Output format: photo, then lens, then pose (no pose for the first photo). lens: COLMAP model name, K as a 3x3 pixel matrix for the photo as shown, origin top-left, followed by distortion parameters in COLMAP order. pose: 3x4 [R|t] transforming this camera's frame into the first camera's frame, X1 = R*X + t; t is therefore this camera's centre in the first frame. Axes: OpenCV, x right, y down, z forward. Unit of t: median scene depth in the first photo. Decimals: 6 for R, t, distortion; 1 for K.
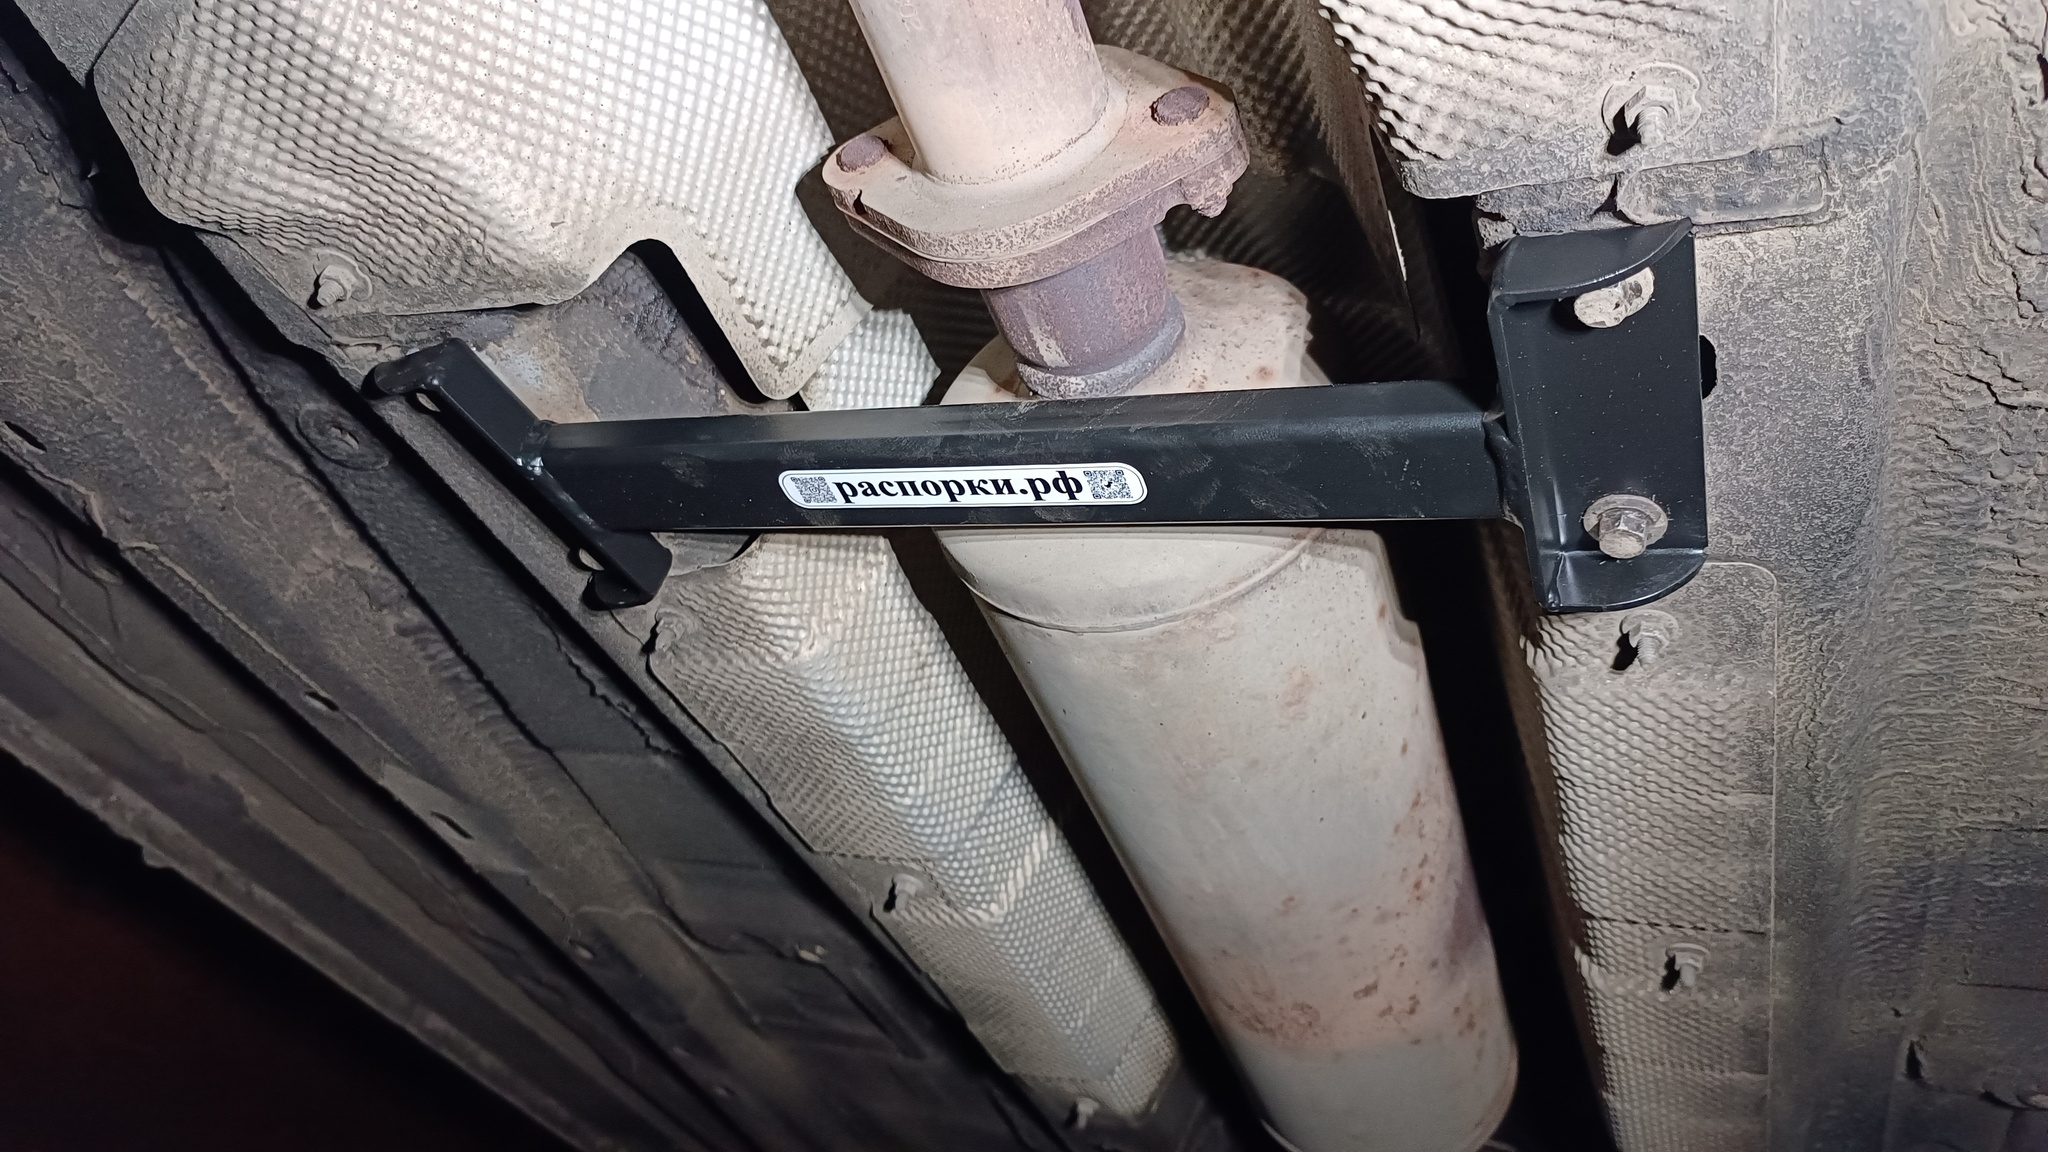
lens RADIAL K [[1520.0, 0, 1019.9], [0, 1520.0, 588.8], [0, 0, 1]] dist [0.006514, -0.000132]
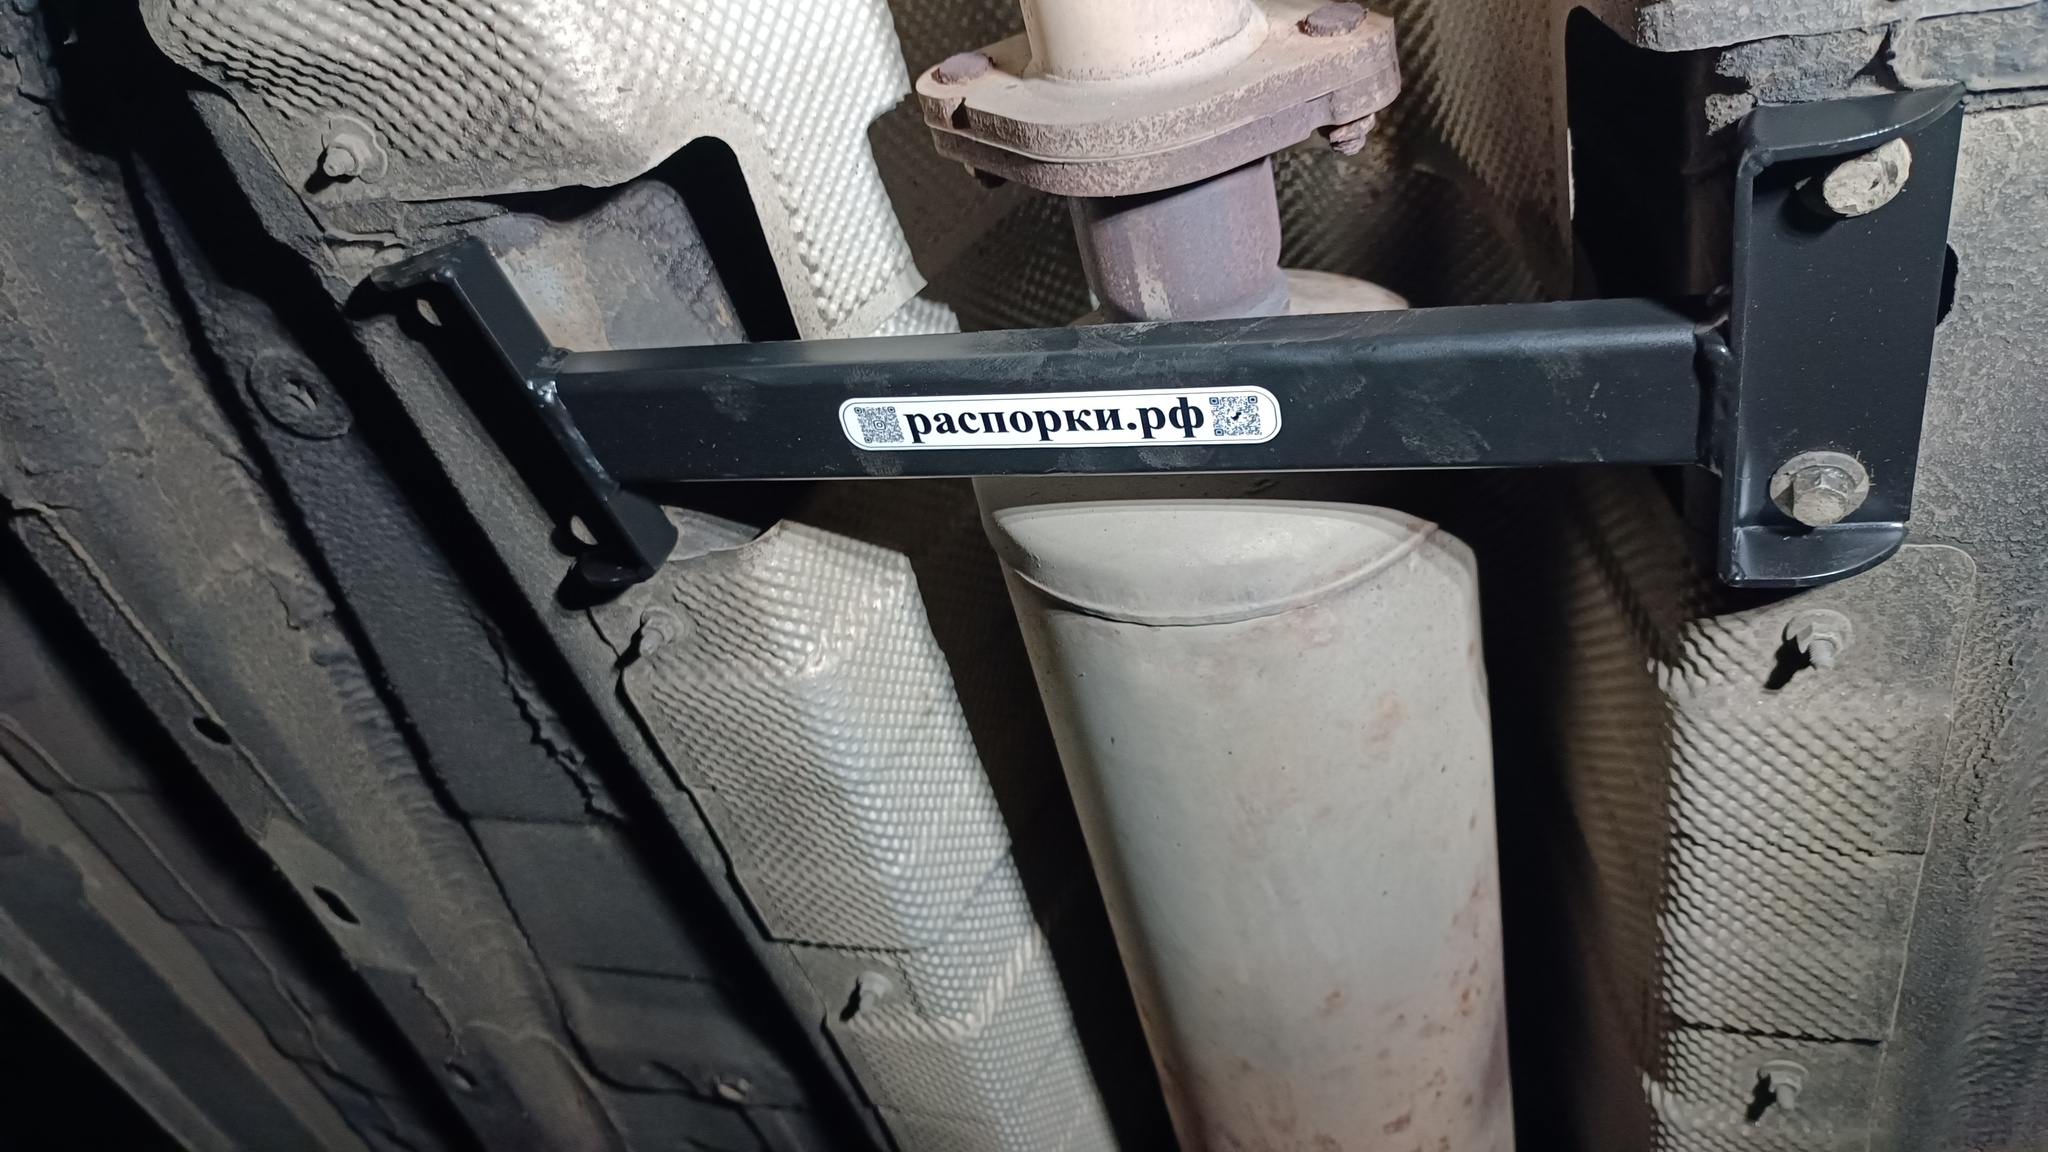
lens RADIAL K [[1521.5, 0, 1022.0], [0, 1521.5, 581.8], [0, 0, 1]] dist [0.001567, -0.004941]
pose [[0.994327, 0.075155, 0.075269, -0.099900], [-0.062015, 0.984540, -0.163816, 0.143174], [-0.086417, 0.158219, 0.983615, 0.131584]]
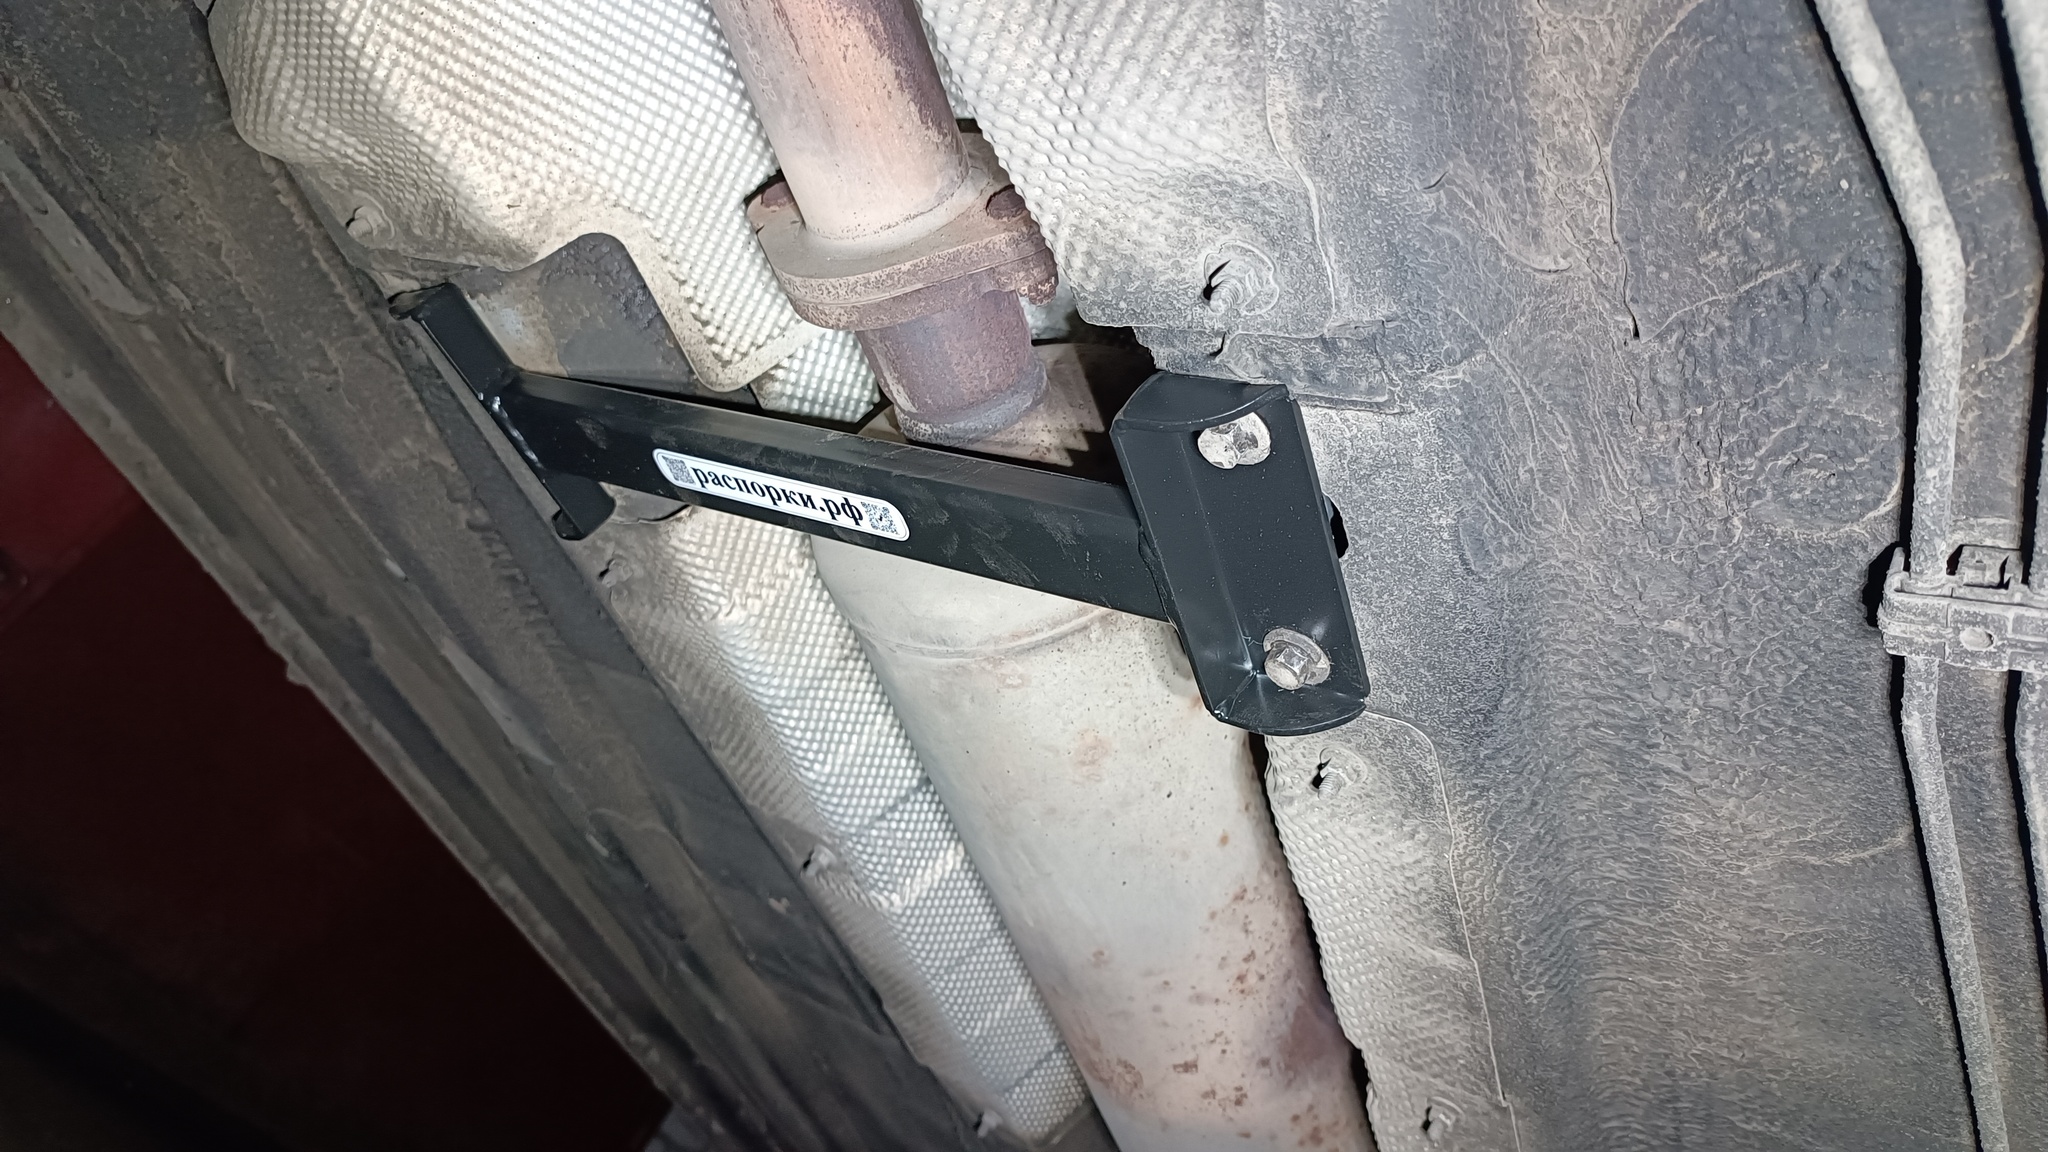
lens RADIAL K [[1520.0, 0, 1019.9], [0, 1520.0, 588.8], [0, 0, 1]] dist [0.006514, -0.000132]
pose [[0.952950, 0.229931, -0.197531, 0.317882], [-0.234204, 0.972186, 0.001773, -0.035768], [0.192445, 0.044573, 0.980295, -0.068250]]
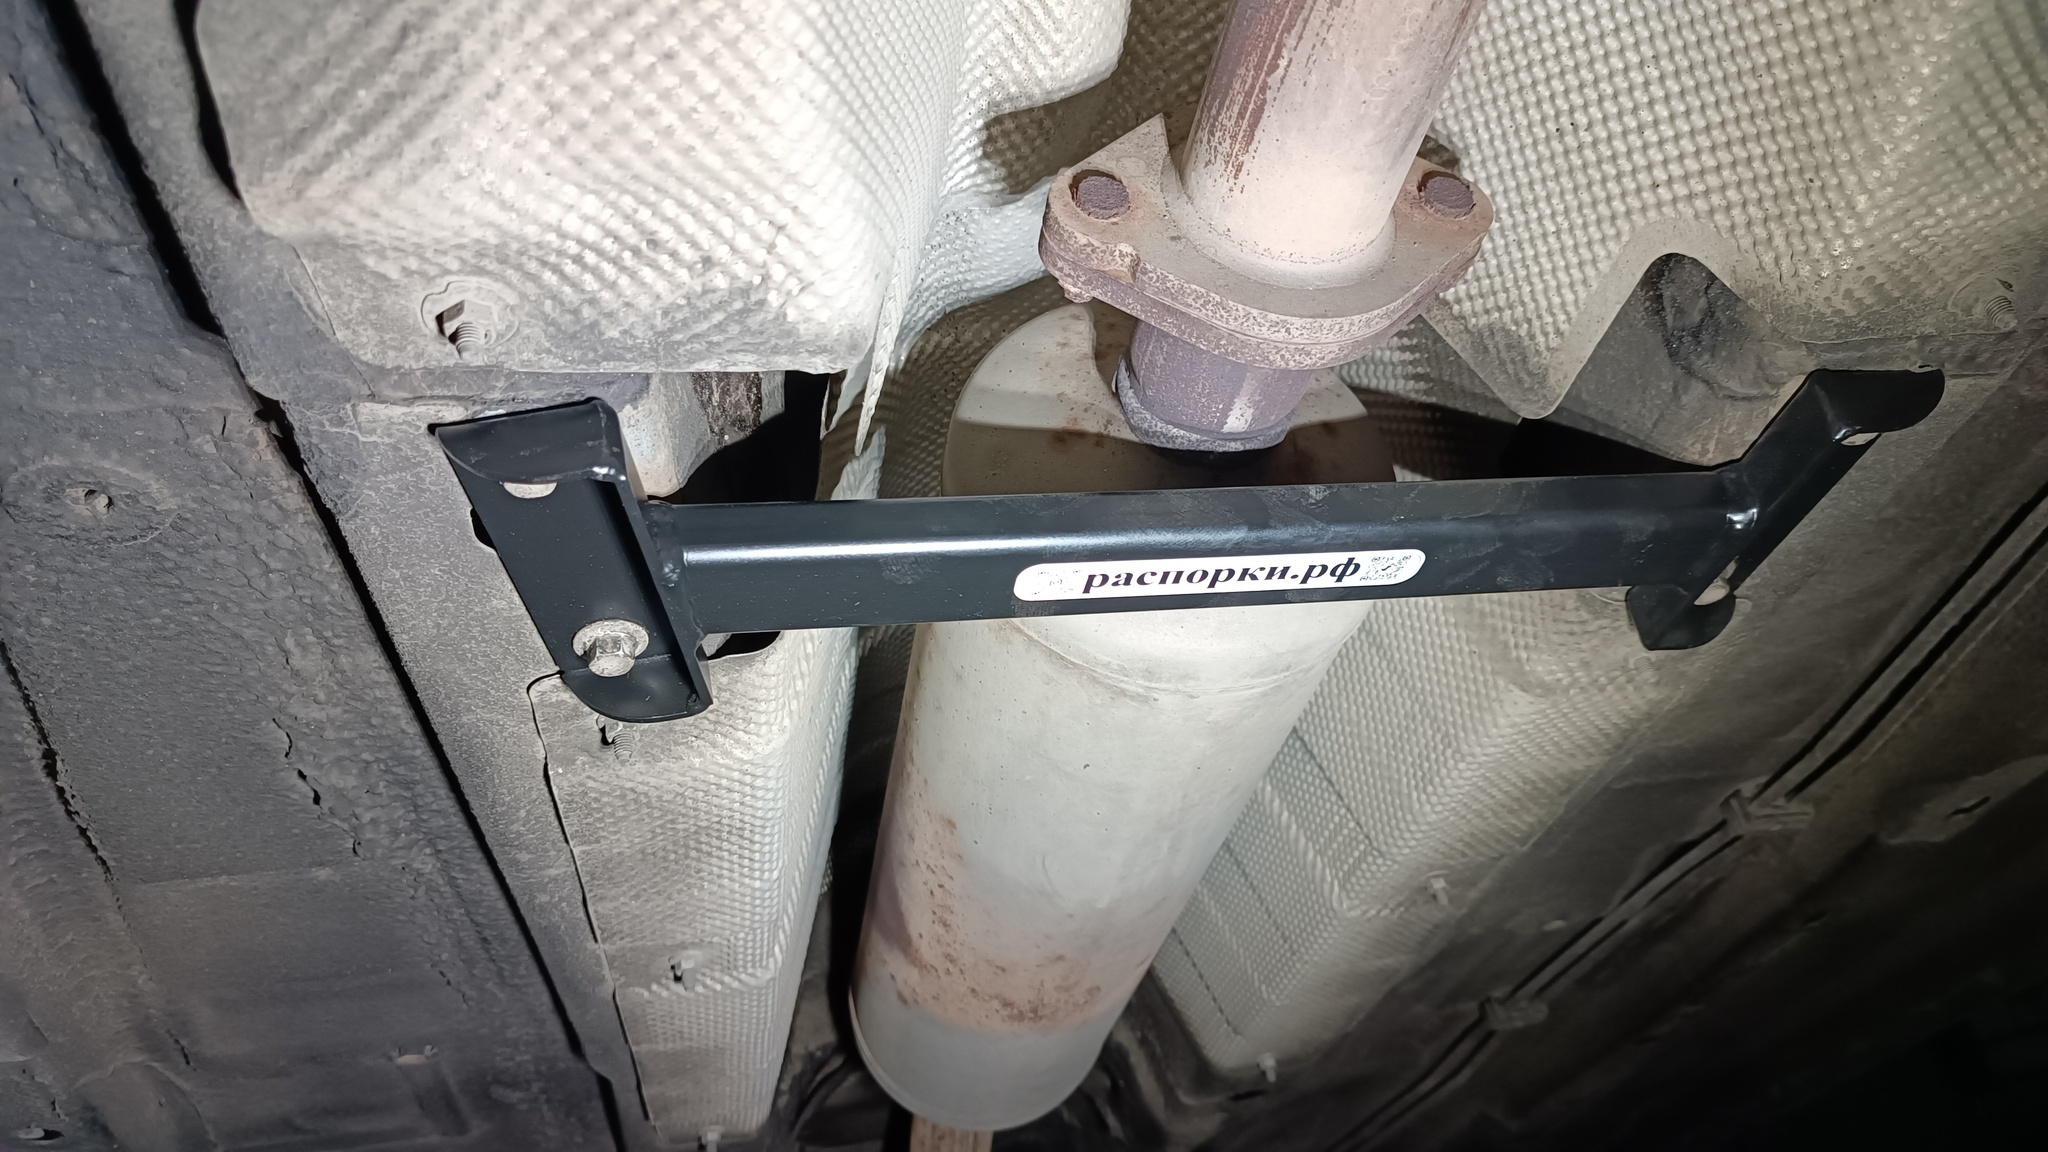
lens RADIAL K [[1521.5, 0, 1022.0], [0, 1521.5, 581.8], [0, 0, 1]] dist [0.001567, -0.004941]
pose [[0.784429, -0.079060, 0.615159, -0.608365], [0.031644, 0.995652, 0.087609, -0.126280], [-0.619411, -0.049256, 0.783520, 0.291510]]
